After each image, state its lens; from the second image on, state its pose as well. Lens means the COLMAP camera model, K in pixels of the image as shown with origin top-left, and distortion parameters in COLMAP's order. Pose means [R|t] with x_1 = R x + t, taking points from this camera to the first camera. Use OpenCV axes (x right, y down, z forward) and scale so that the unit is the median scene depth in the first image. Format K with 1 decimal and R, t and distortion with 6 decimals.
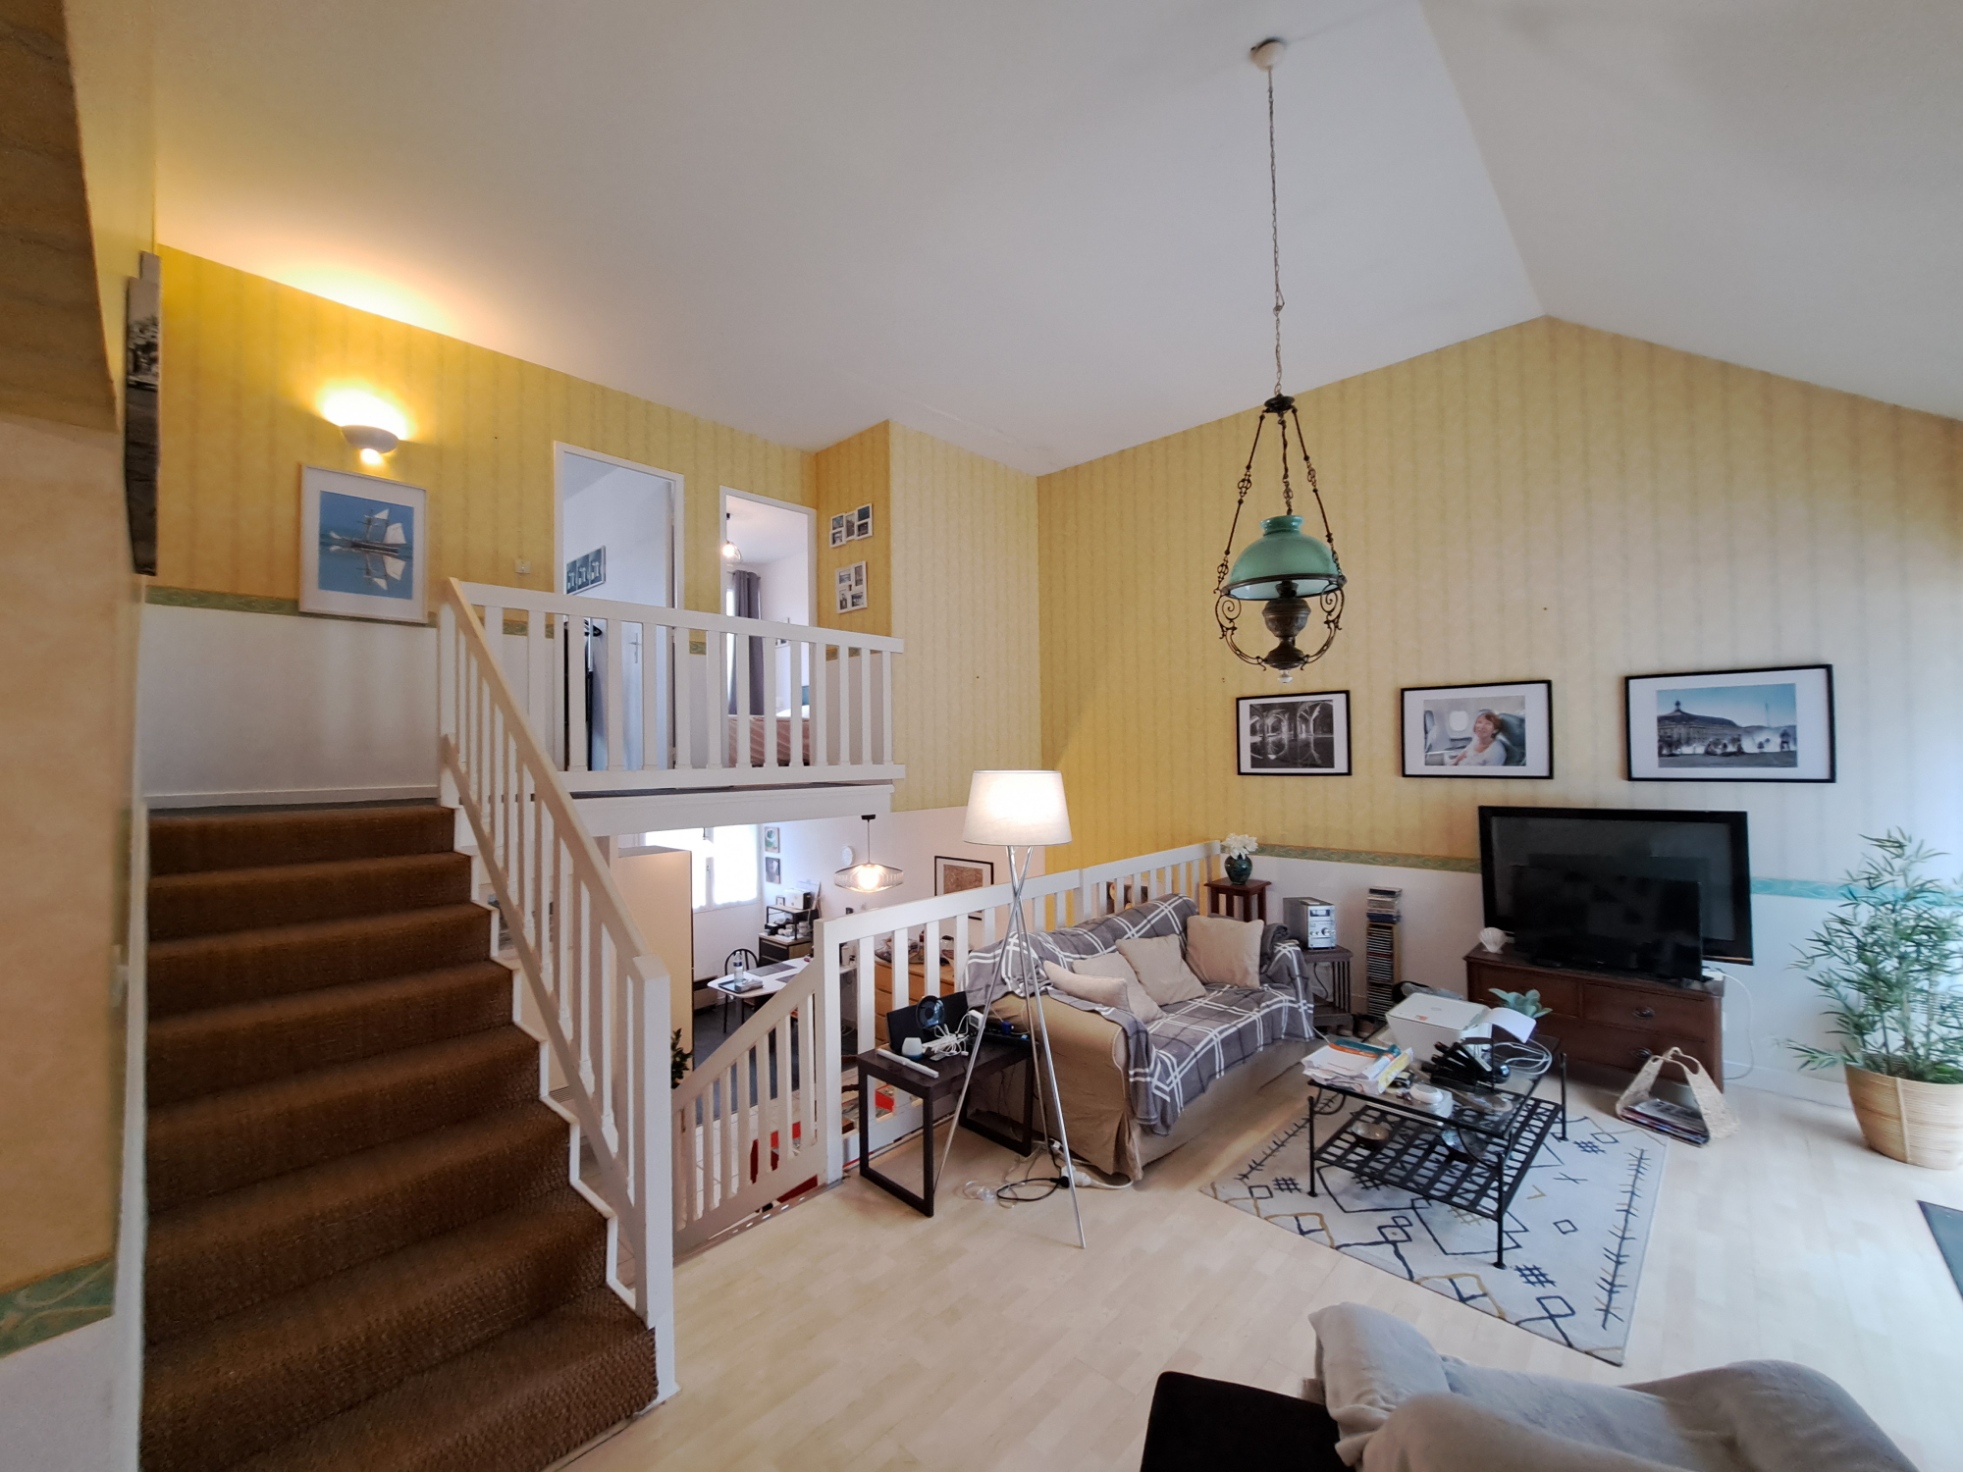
lens RADIAL K [[786.1, 0, 981.5], [0, 786.1, 736.0], [0, 0, 1]] dist [0.001302, 0.000073]
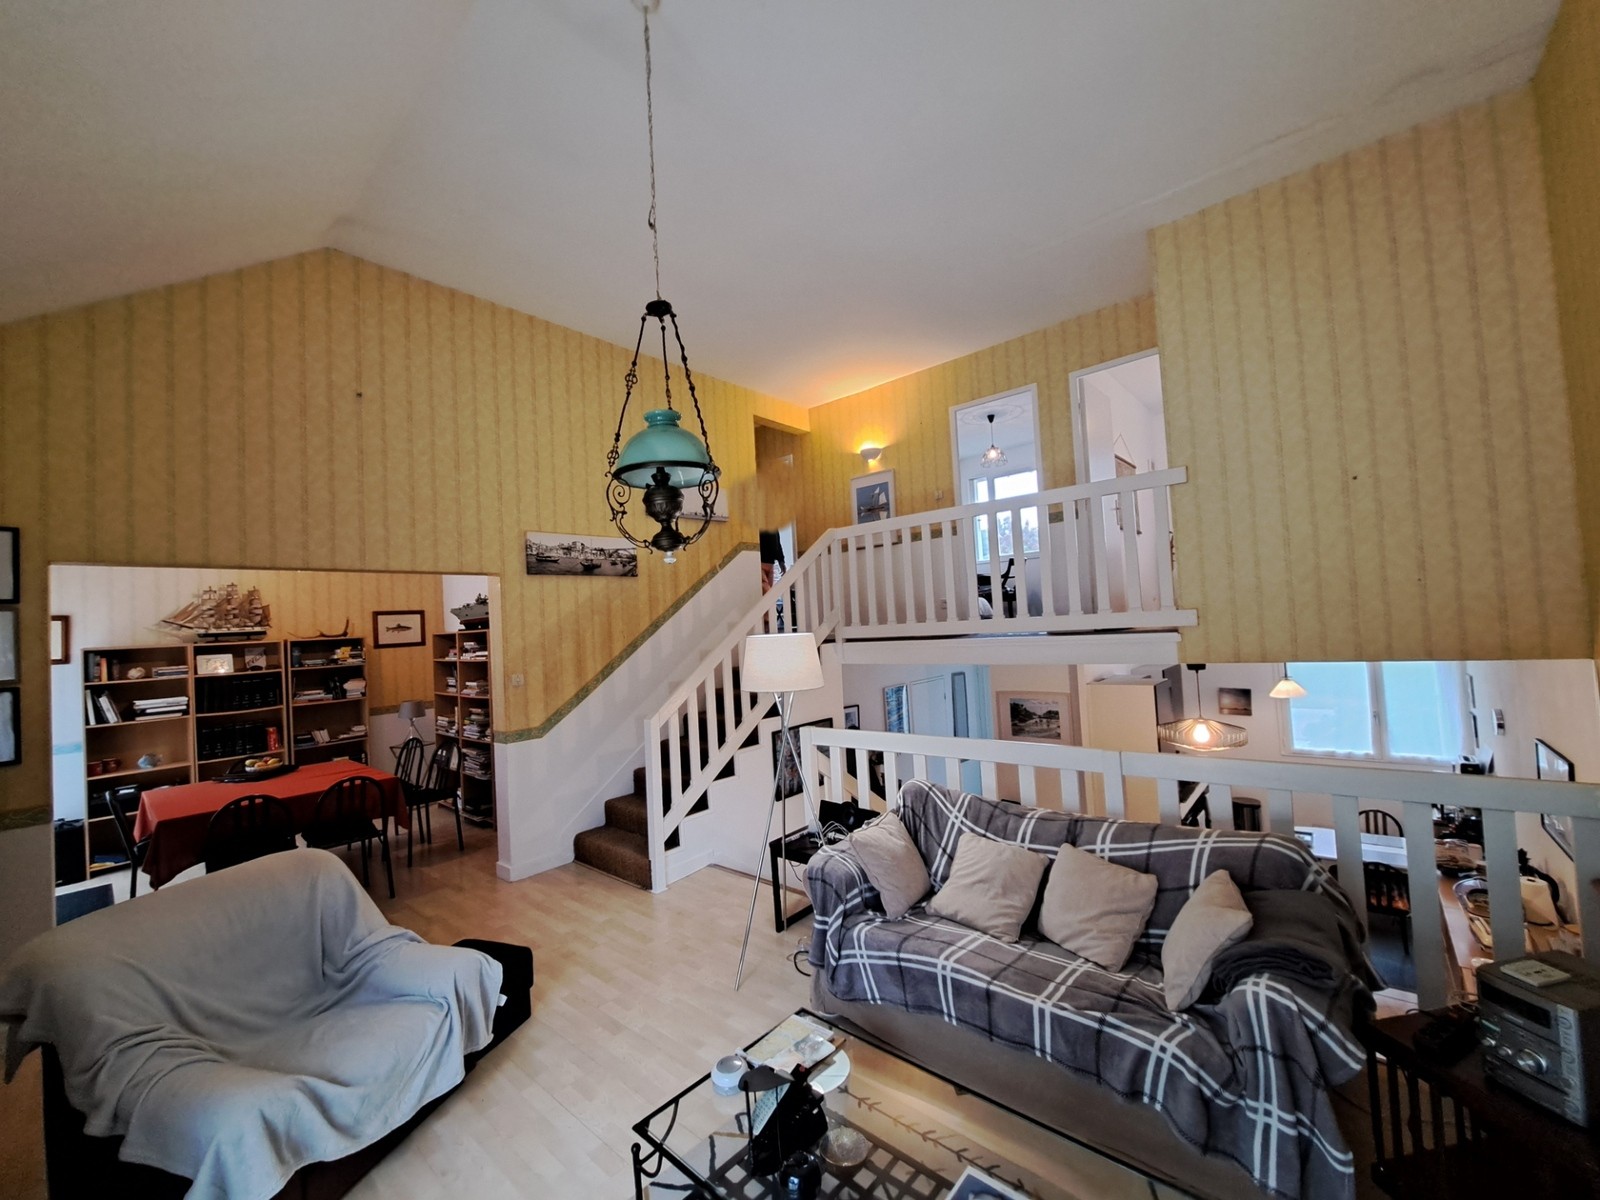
lens RADIAL K [[637.4, 0, 800.0], [0, 637.4, 600.0], [0, 0, 1]] dist [-0.012624, -0.000321]
pose [[0.032571, -0.026707, -0.999113, 0.809414], [0.075438, 0.996857, -0.024188, 0.013261], [0.996618, -0.074583, 0.034483, 0.735627]]
